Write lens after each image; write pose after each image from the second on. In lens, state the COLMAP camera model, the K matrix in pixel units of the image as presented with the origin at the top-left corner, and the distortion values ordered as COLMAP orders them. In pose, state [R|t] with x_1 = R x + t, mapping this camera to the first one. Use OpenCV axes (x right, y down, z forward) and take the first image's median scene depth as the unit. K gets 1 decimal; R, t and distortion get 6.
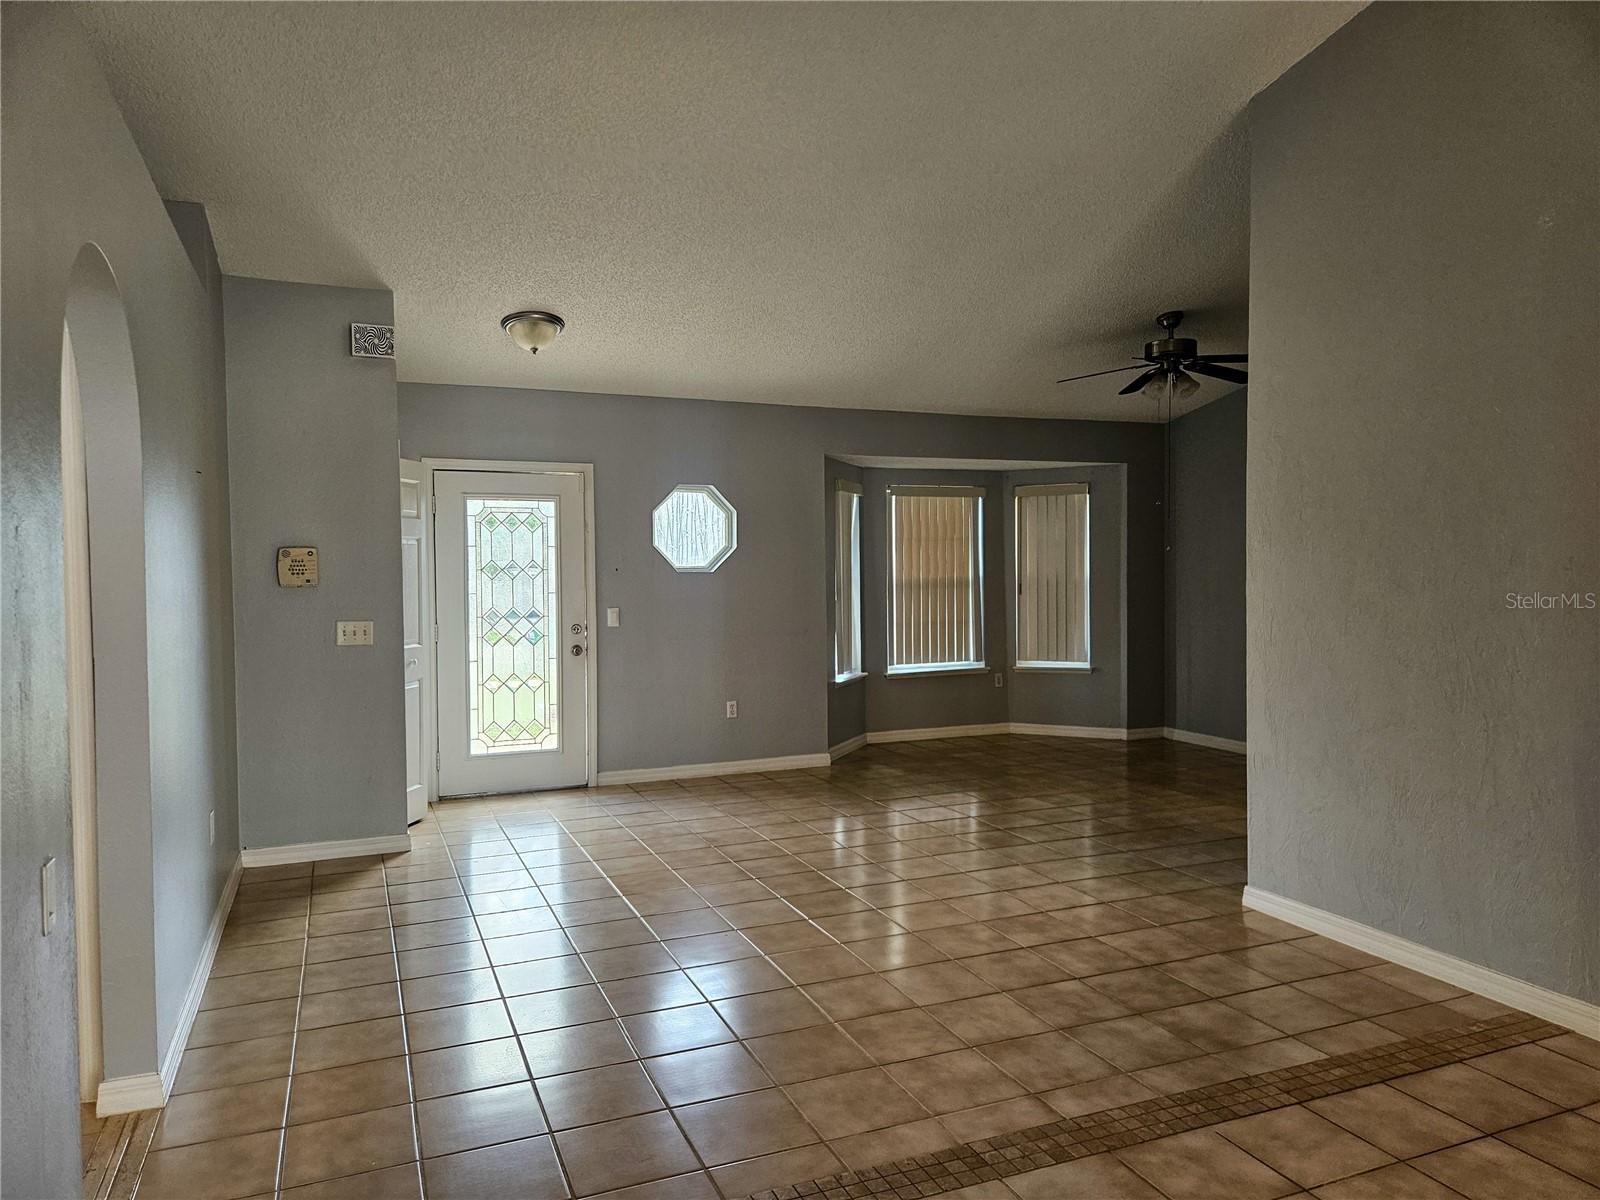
lens RADIAL K [[1072.6, 0, 800.2], [0, 1072.6, 601.5], [0, 0, 1]] dist [0.049394, -0.015275]
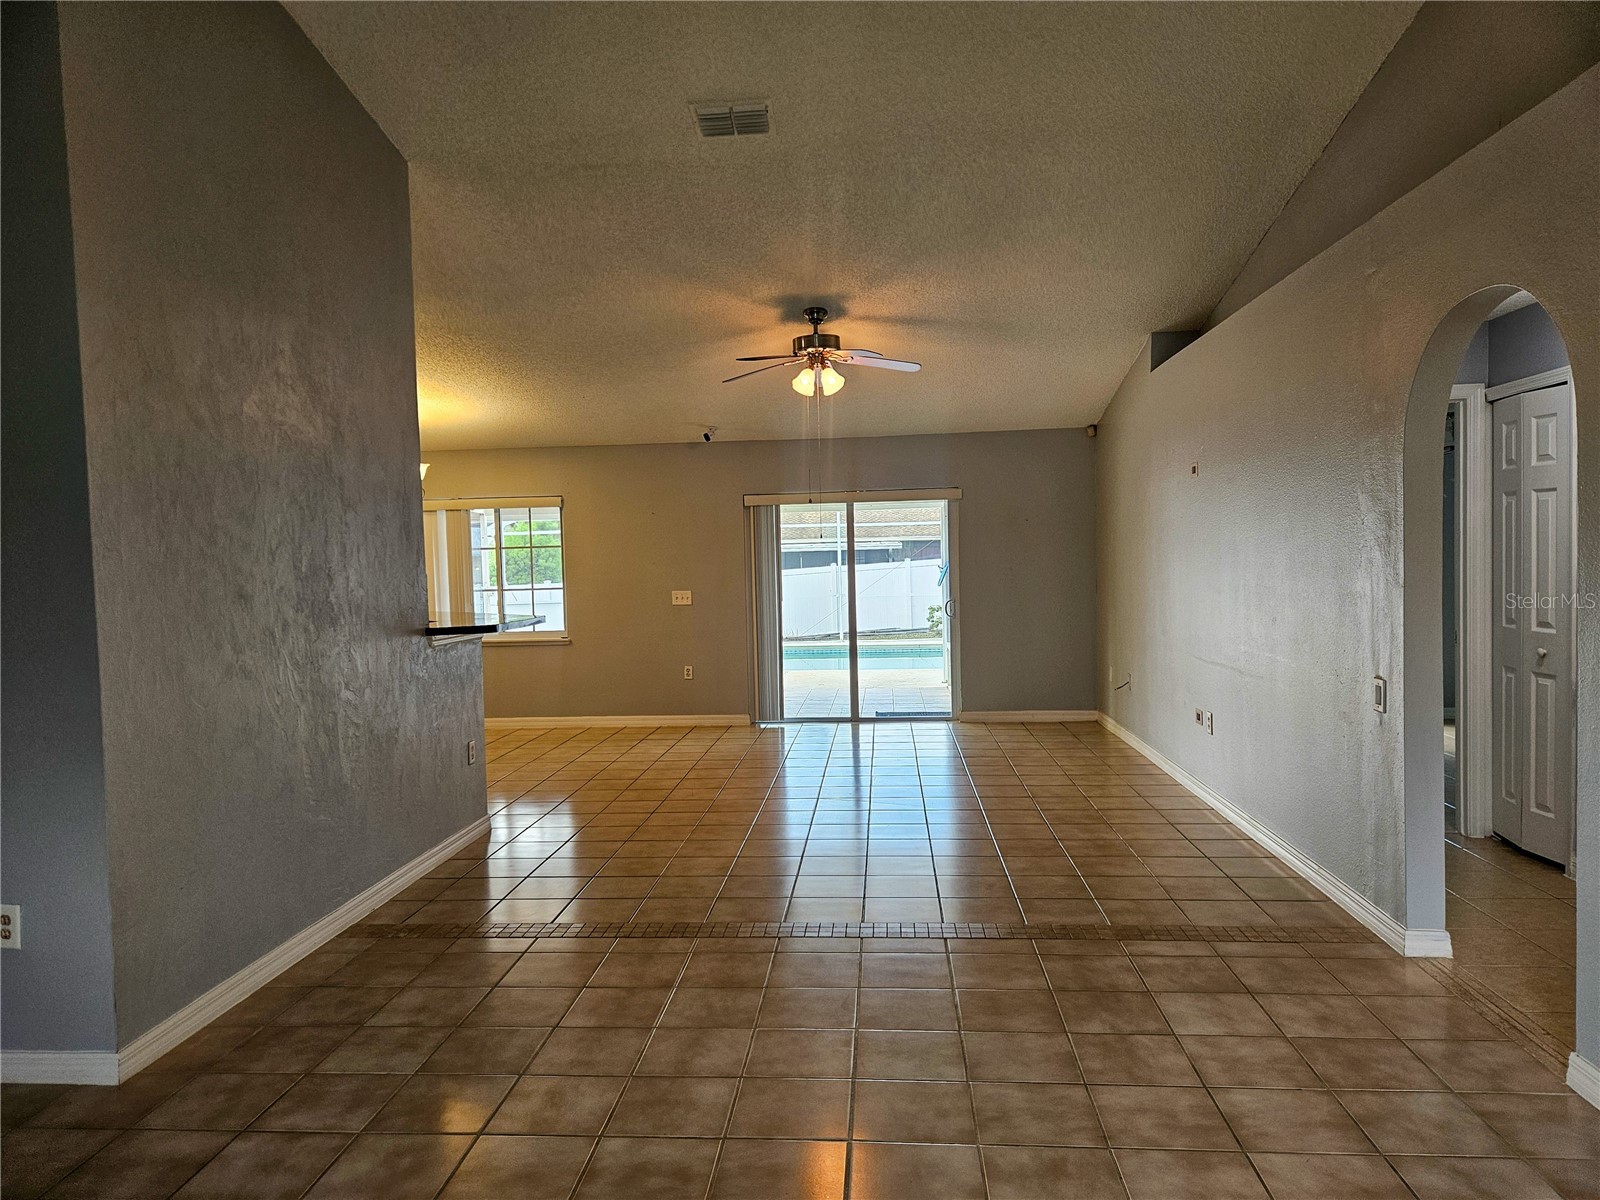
lens RADIAL K [[1072.6, 0, 797.6], [0, 1072.6, 601.6], [0, 0, 1]] dist [0.049394, -0.015275]
pose [[-0.885187, 0.014336, 0.465015, -0.344211], [0.051790, 0.996349, 0.067867, -0.051503], [-0.462344, 0.084158, -0.882698, 1.684543]]
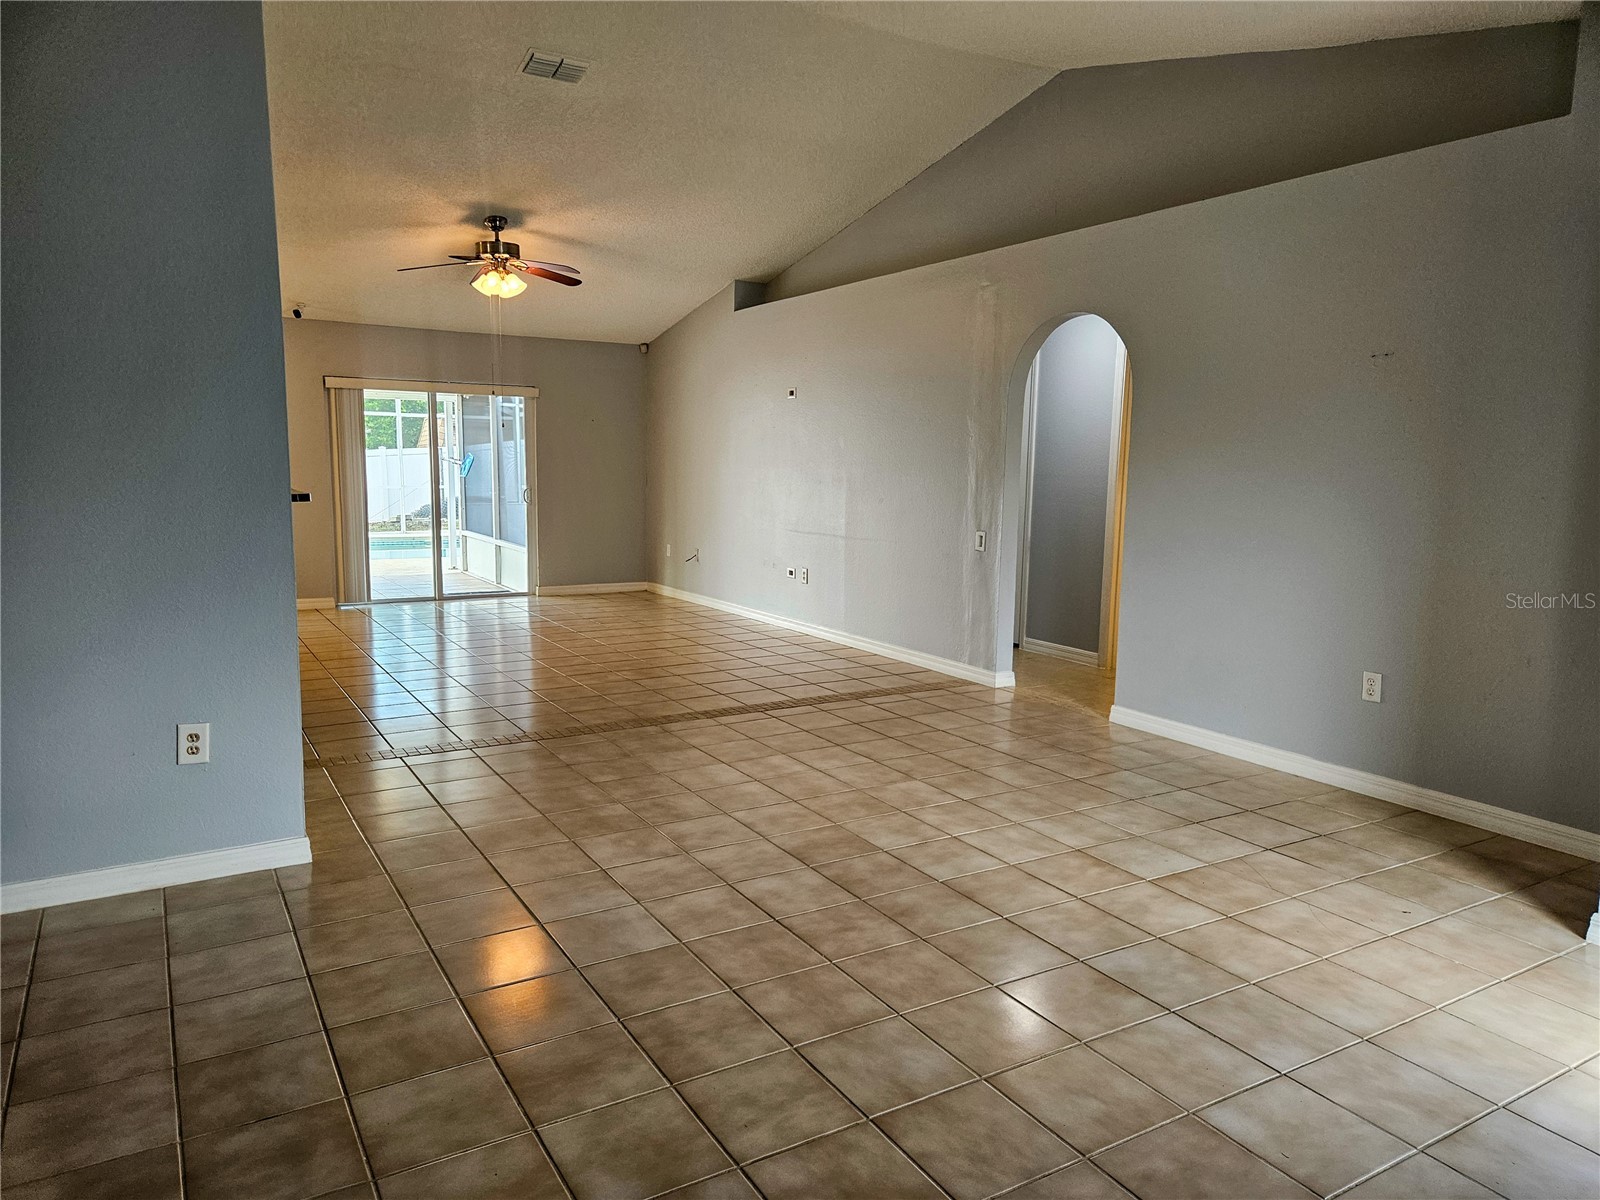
lens RADIAL K [[1072.6, 0, 810.5], [0, 1072.6, 600.9], [0, 0, 1]] dist [0.049394, -0.015275]
pose [[-0.988575, 0.015674, -0.149912, 0.194040], [-0.010235, 0.985303, 0.170512, -0.062787], [0.150382, 0.170098, -0.973885, 2.203032]]
